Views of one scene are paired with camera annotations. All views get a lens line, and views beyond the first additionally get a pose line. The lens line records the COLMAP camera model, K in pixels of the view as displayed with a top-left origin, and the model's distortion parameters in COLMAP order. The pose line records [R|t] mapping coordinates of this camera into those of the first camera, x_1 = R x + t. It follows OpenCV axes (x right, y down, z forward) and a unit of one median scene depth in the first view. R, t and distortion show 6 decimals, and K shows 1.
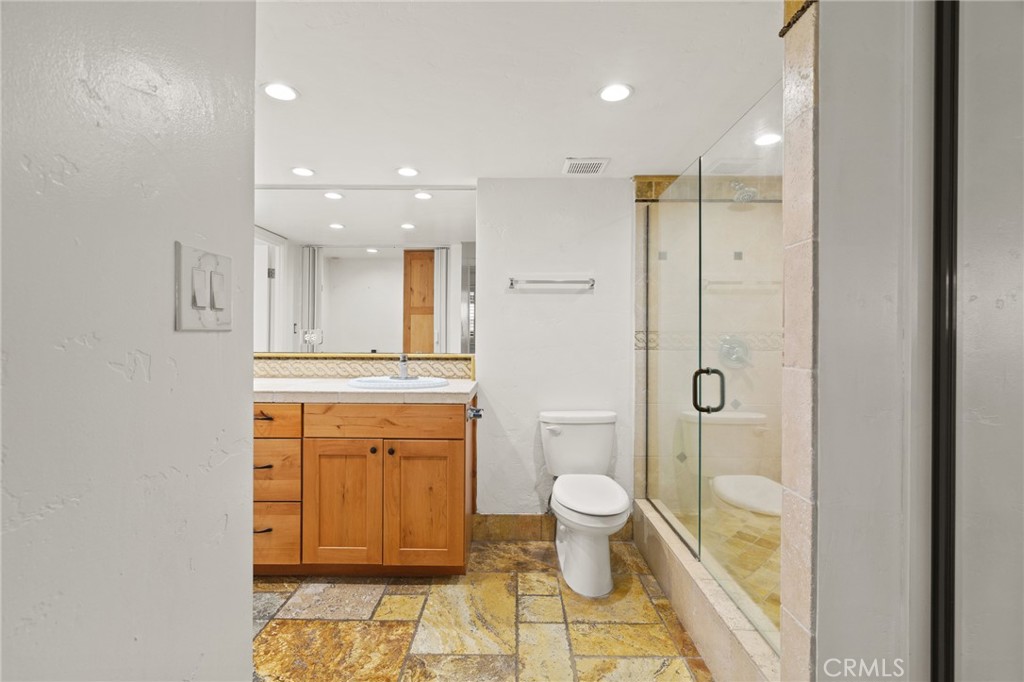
lens RADIAL K [[463.2, 0, 512.1], [0, 463.2, 331.2], [0, 0, 1]] dist [-0.001443, 0.000302]
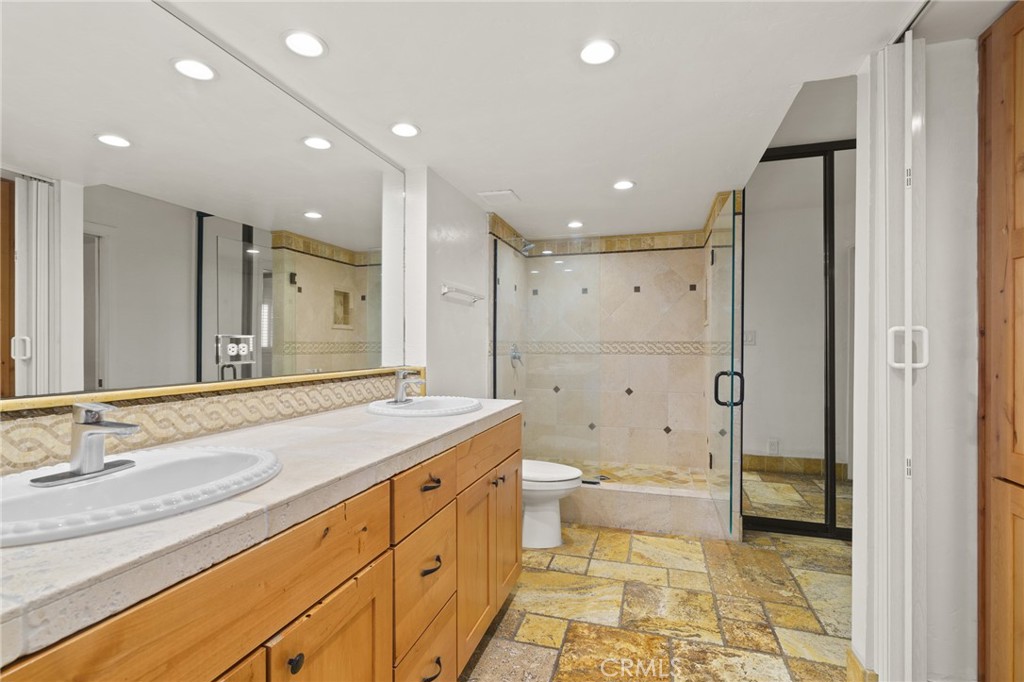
lens RADIAL K [[463.2, 0, 510.8], [0, 463.2, 346.3], [0, 0, 1]] dist [-0.001443, 0.000302]
pose [[0.296008, -0.006990, 0.955160, -1.066684], [-0.010285, 0.999892, 0.010505, 0.001419], [-0.955130, -0.012933, 0.295904, 0.717976]]
